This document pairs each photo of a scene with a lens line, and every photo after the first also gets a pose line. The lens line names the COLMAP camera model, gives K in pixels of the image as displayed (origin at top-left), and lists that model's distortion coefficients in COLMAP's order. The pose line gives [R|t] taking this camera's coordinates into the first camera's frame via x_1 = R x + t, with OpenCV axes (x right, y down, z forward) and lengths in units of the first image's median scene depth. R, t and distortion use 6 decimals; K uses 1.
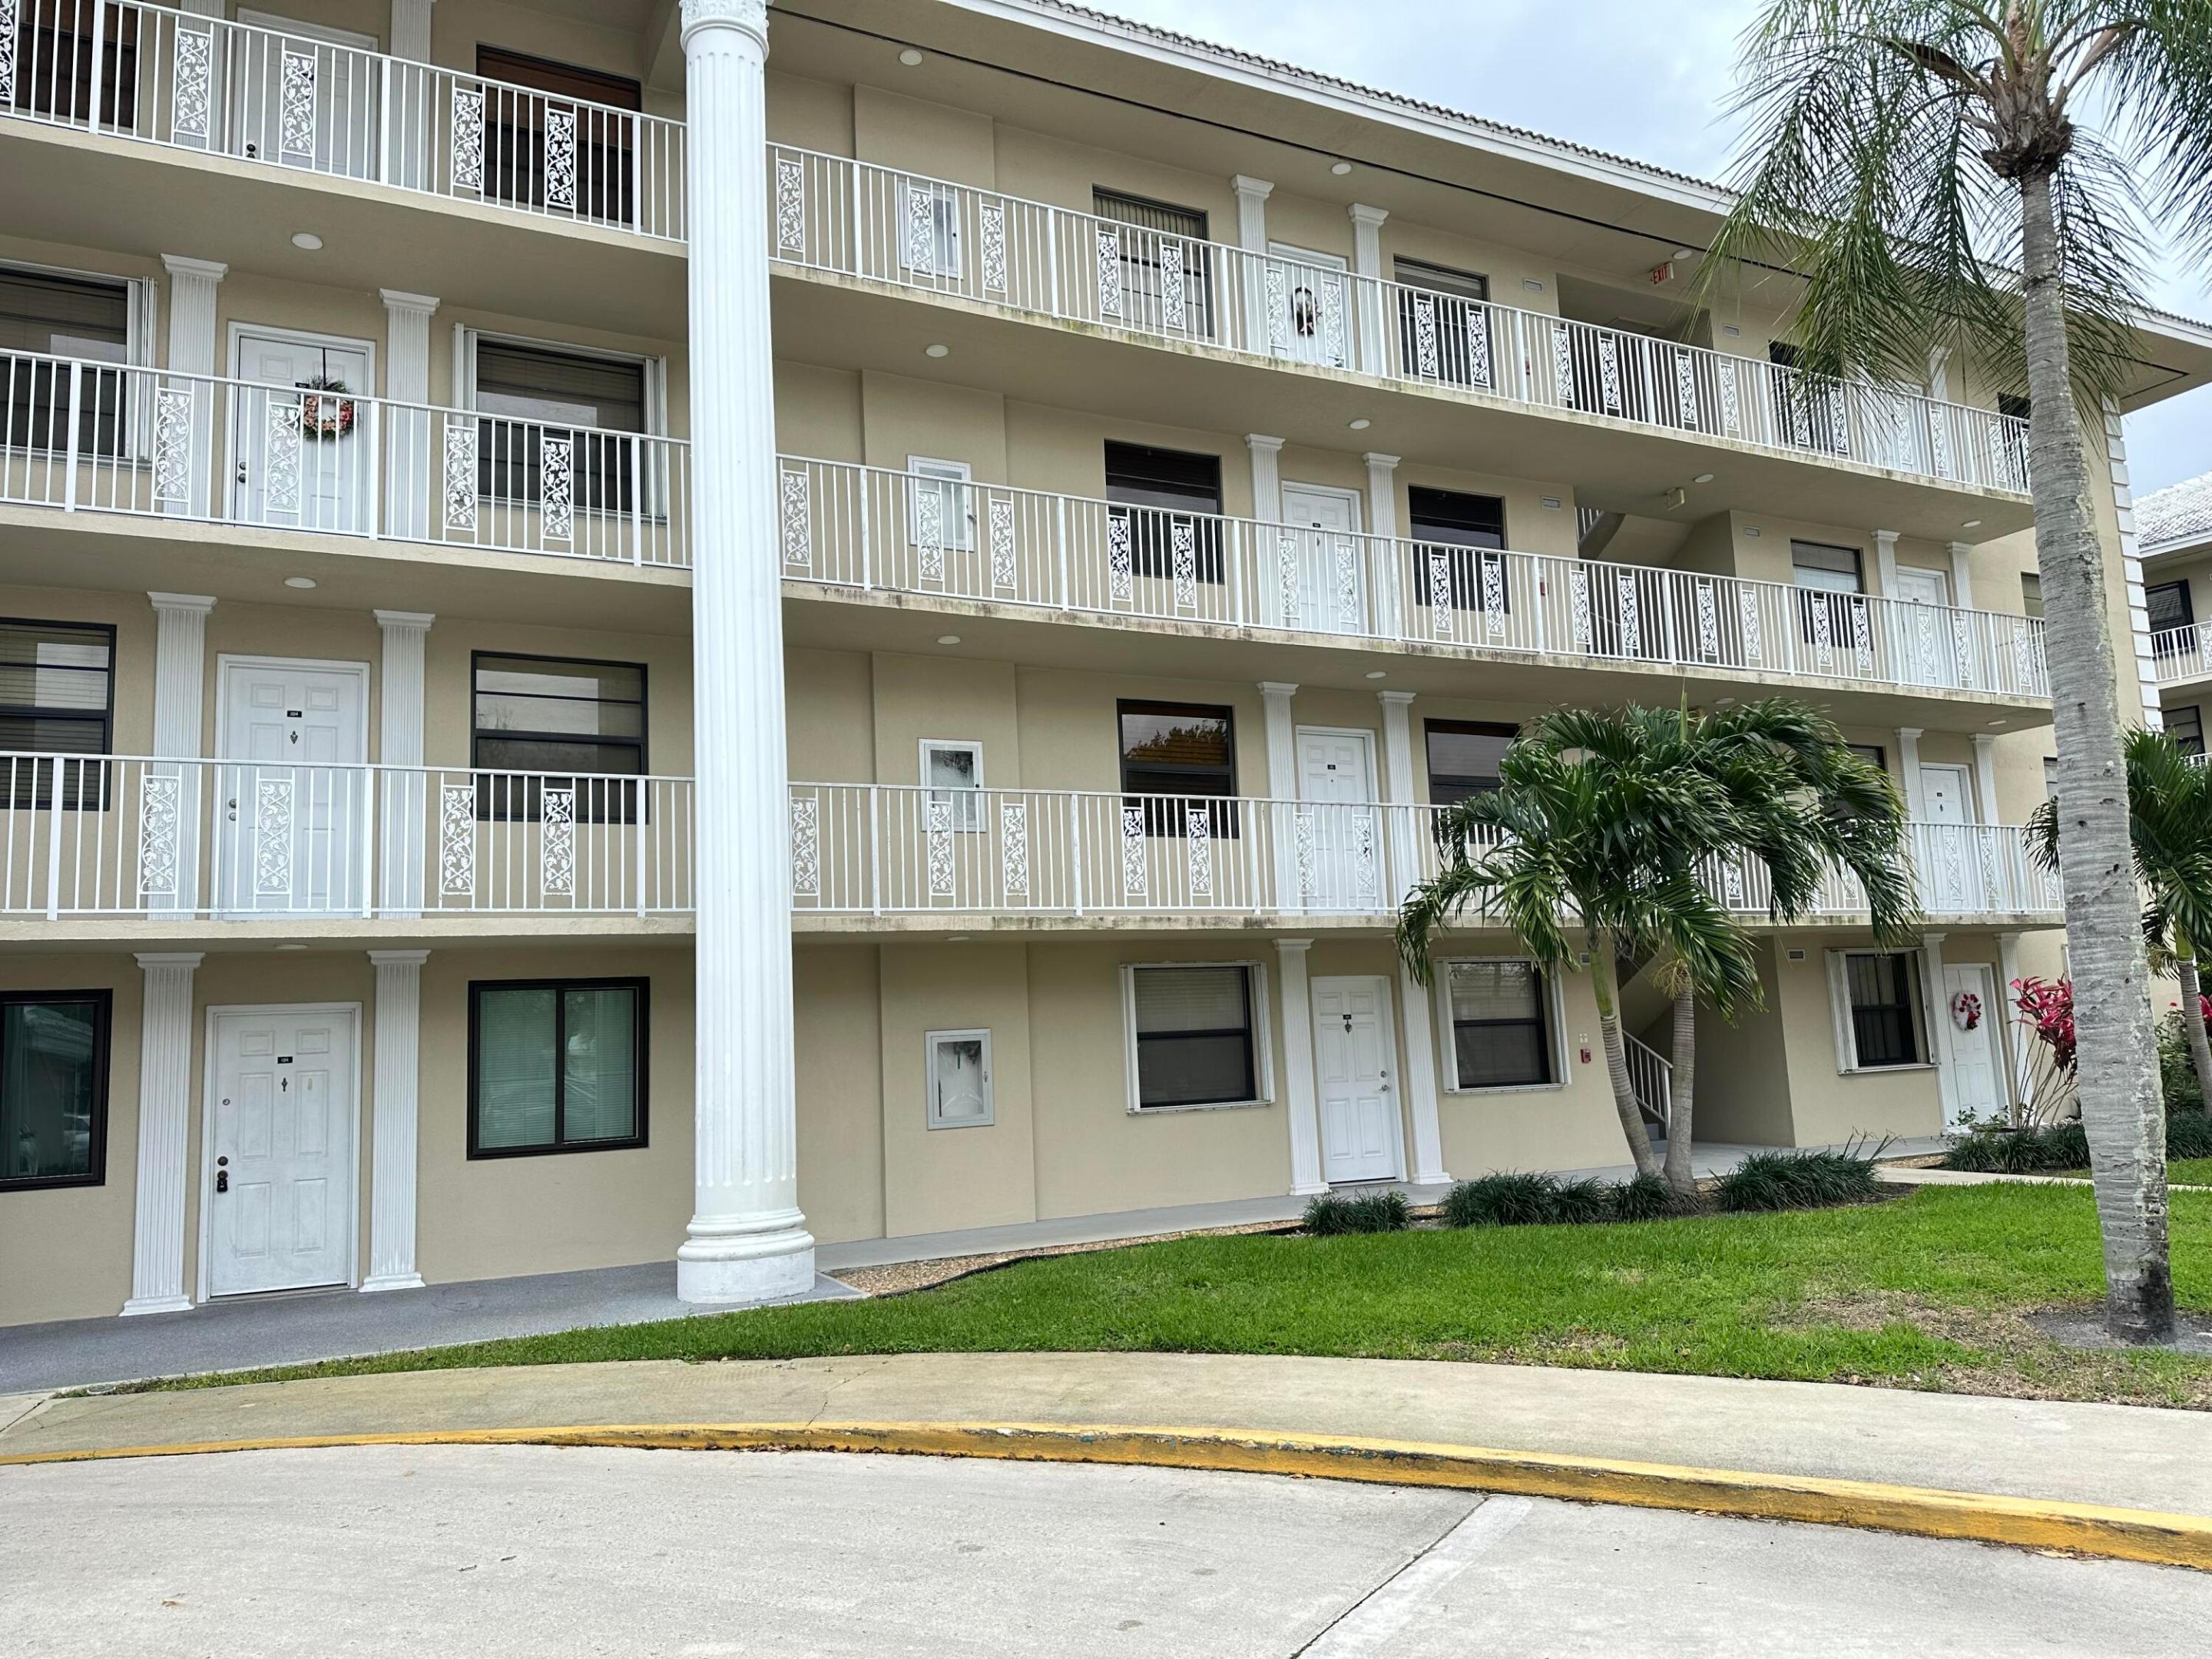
lens RADIAL K [[1557.0, 0, 1111.3], [0, 1557.0, 818.2], [0, 0, 1]] dist [0.065129, -0.085489]
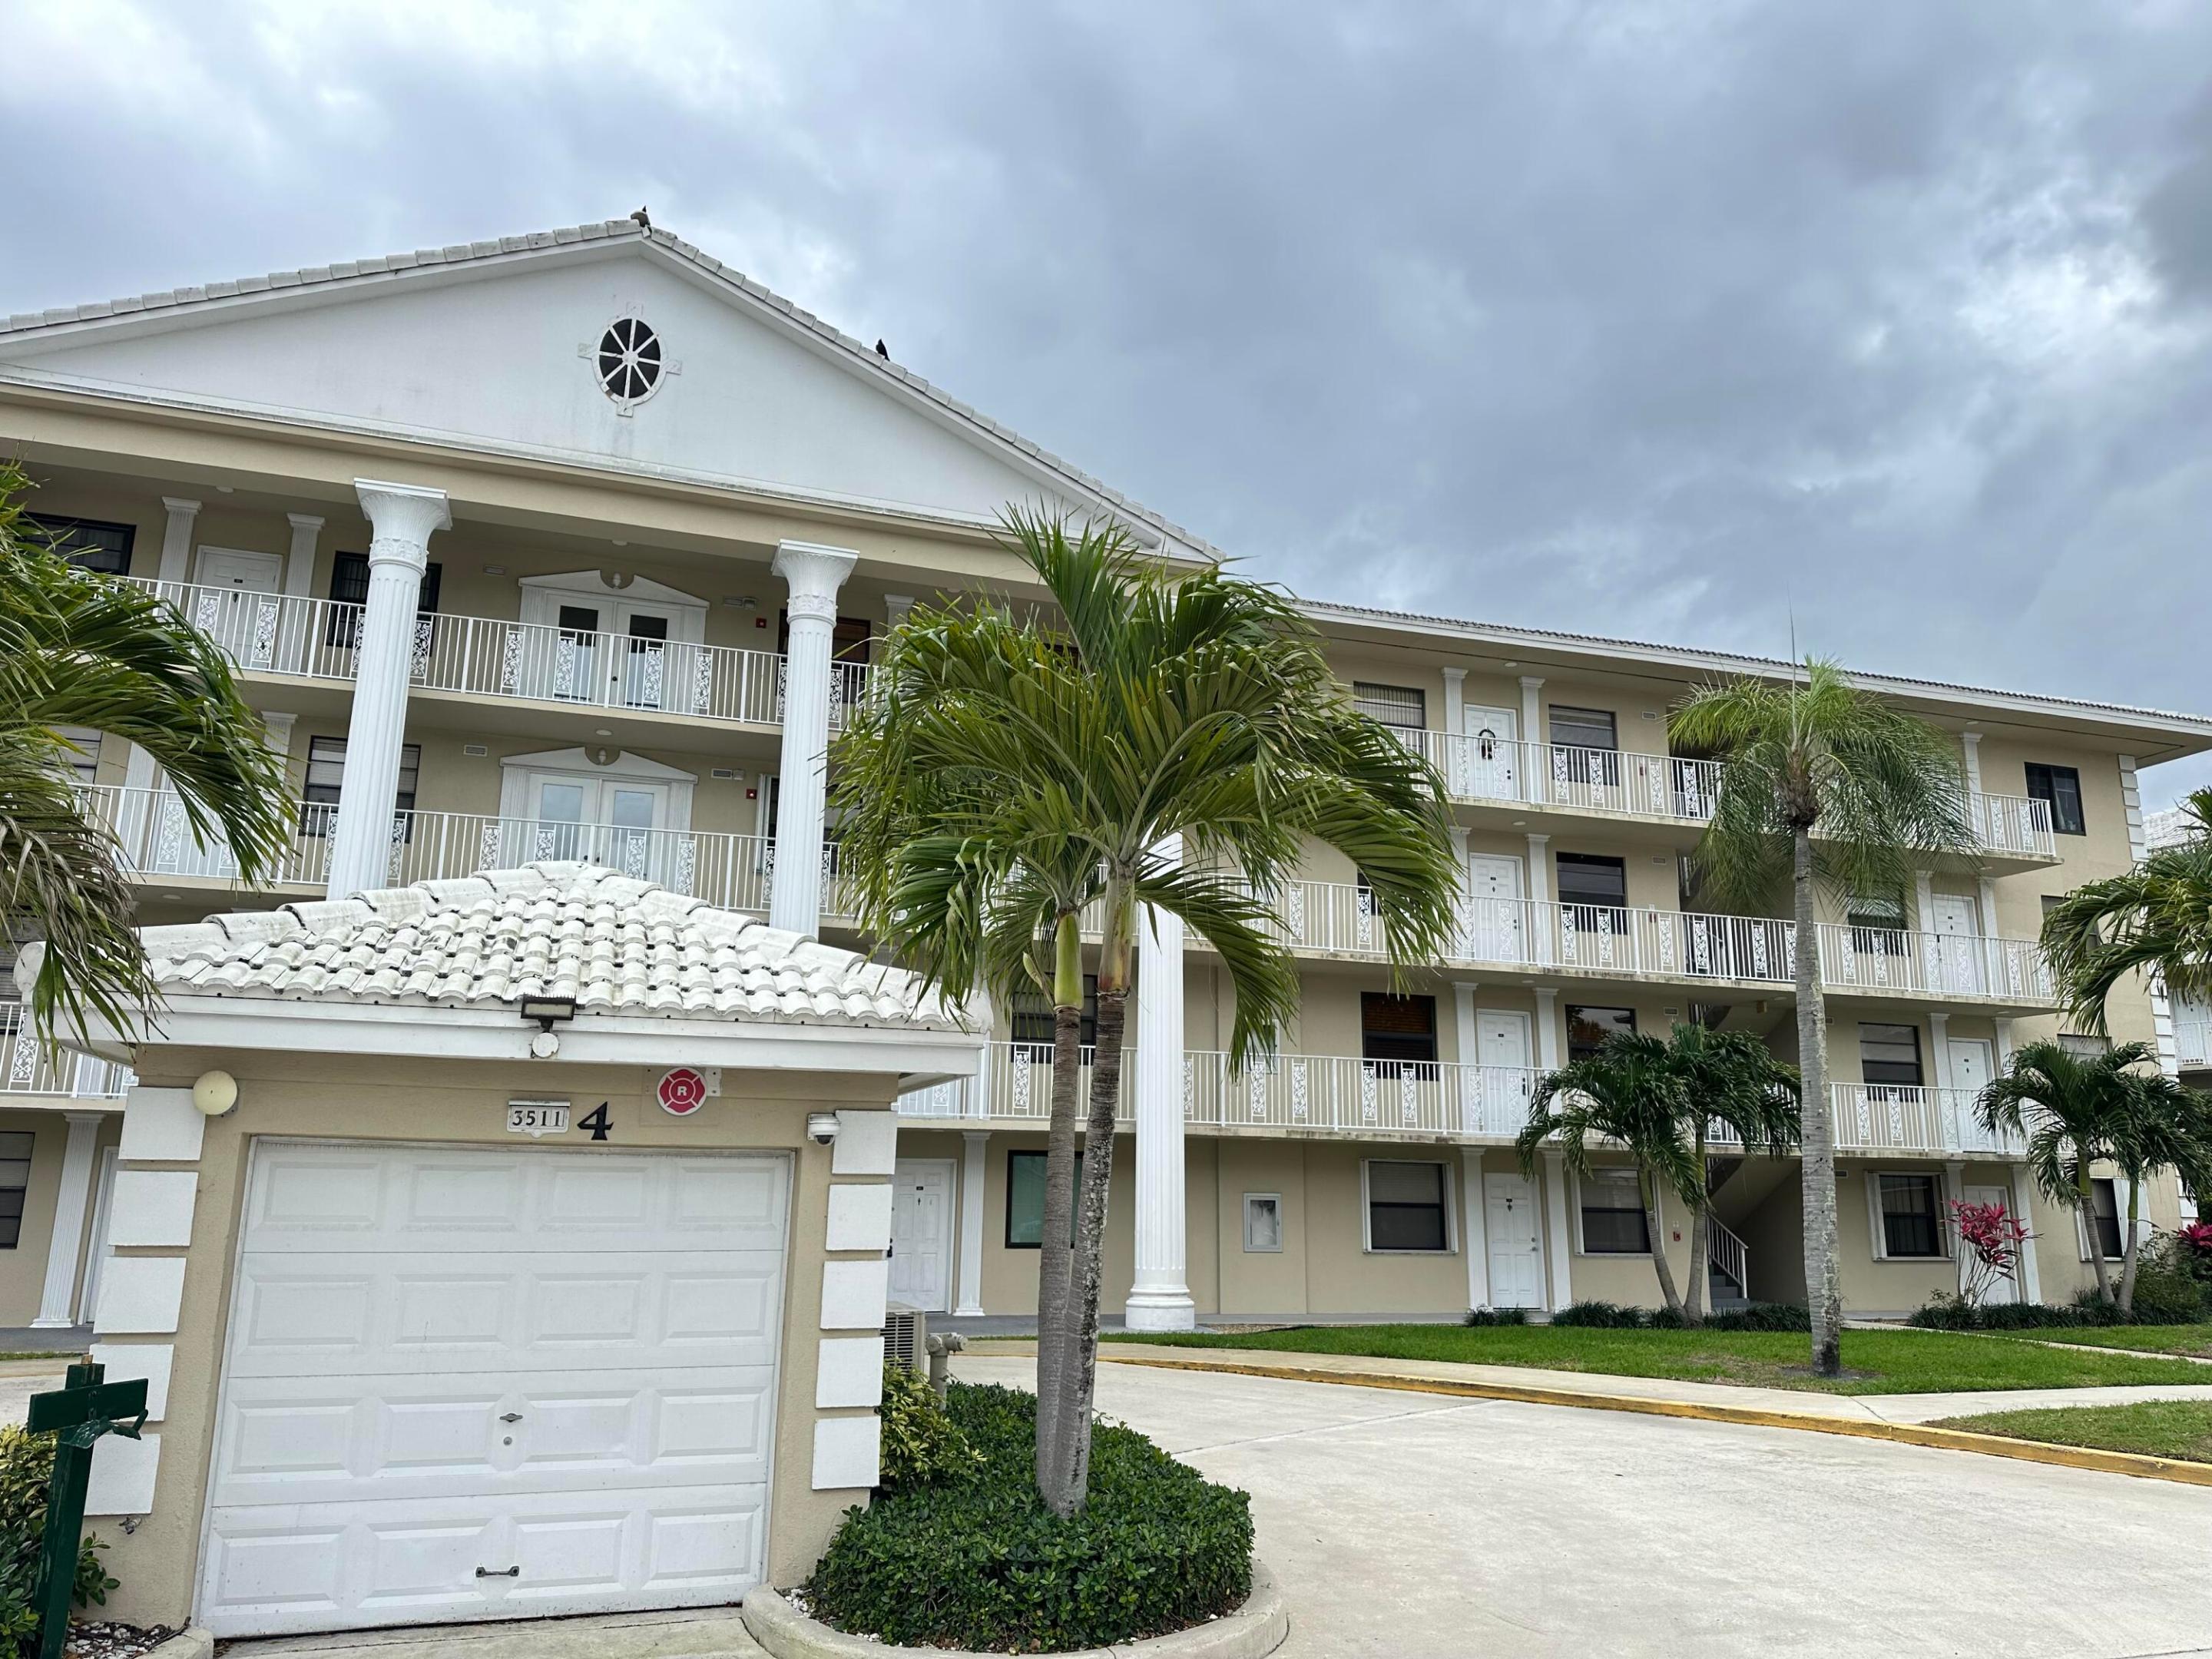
lens RADIAL K [[1557.0, 0, 1102.5], [0, 1557.0, 834.6], [0, 0, 1]] dist [0.065129, -0.085489]
pose [[0.986289, 0.021117, -0.163670, 0.000305], [-0.035052, 0.995956, -0.082725, -0.098870], [0.161261, 0.087328, 0.983041, -0.680116]]
